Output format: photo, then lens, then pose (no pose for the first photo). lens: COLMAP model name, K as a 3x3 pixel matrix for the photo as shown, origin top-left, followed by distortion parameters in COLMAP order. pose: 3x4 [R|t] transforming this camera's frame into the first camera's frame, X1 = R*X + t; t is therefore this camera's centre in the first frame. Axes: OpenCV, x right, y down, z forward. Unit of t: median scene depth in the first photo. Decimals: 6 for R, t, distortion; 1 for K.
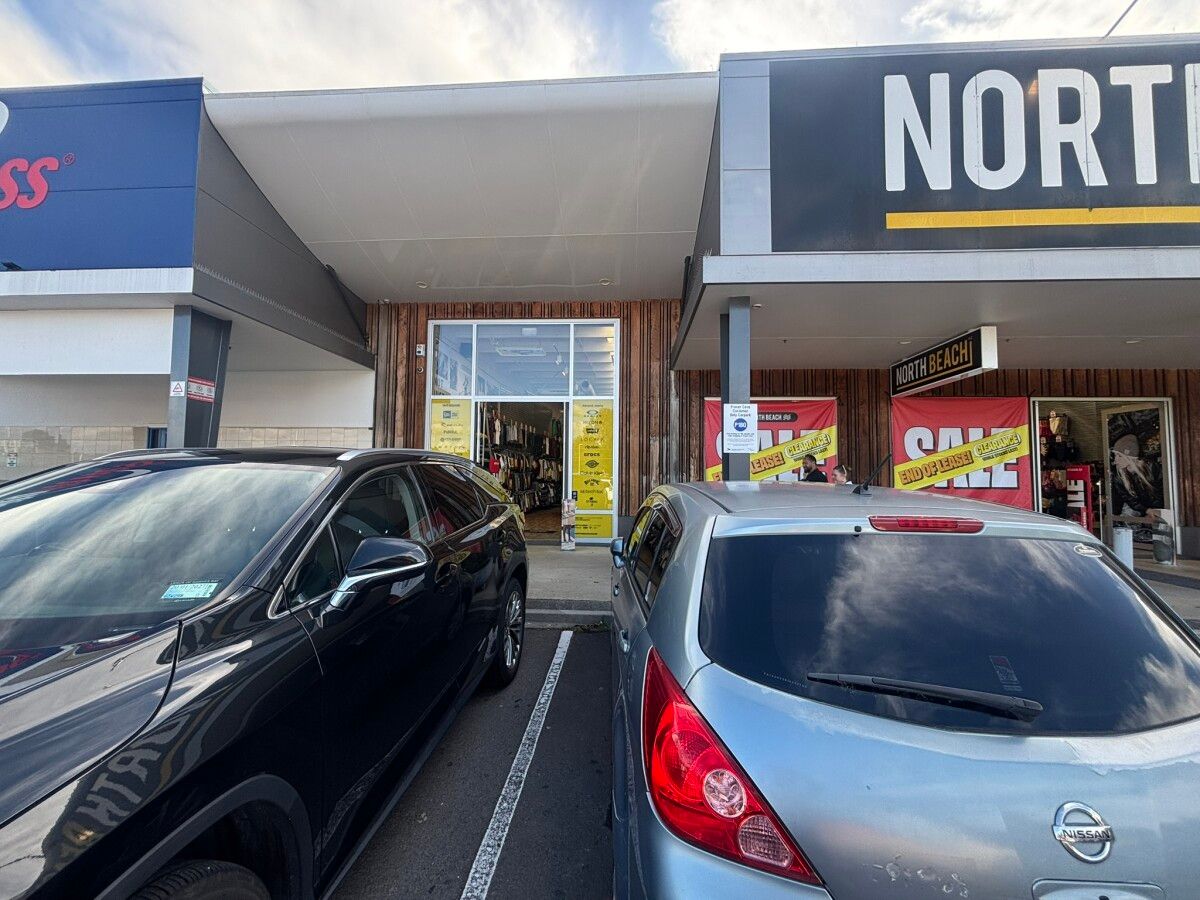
lens RADIAL K [[480.3, 0, 599.5], [0, 480.3, 452.4], [0, 0, 1]] dist [-0.000433, -0.000367]
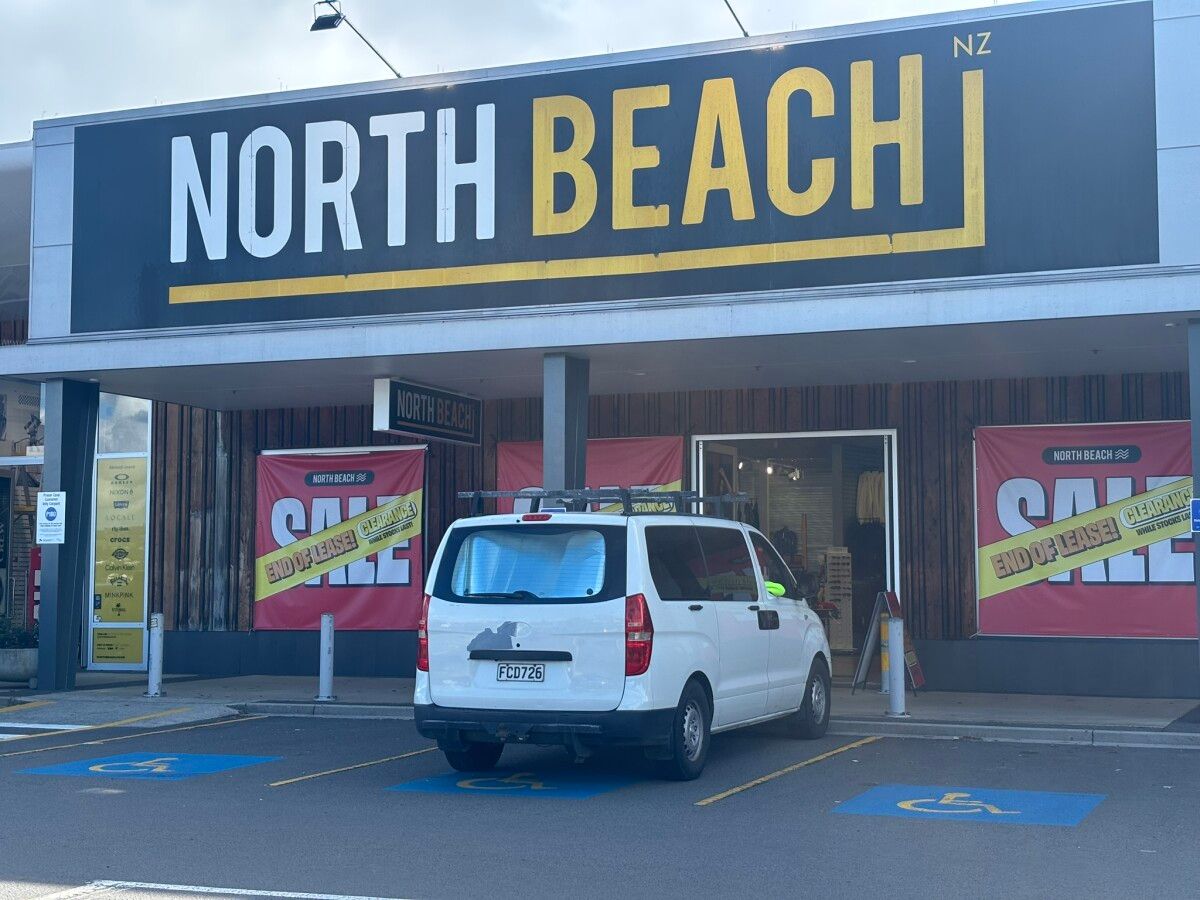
lens RADIAL K [[1786.3, 0, 618.3], [0, 1786.3, 441.2], [0, 0, 1]] dist [0.269565, -1.042003]
pose [[0.945948, -0.037703, -0.322121, 2.516568], [0.027980, 0.999004, -0.034765, -0.045199], [0.323110, 0.023873, 0.946060, -2.037525]]
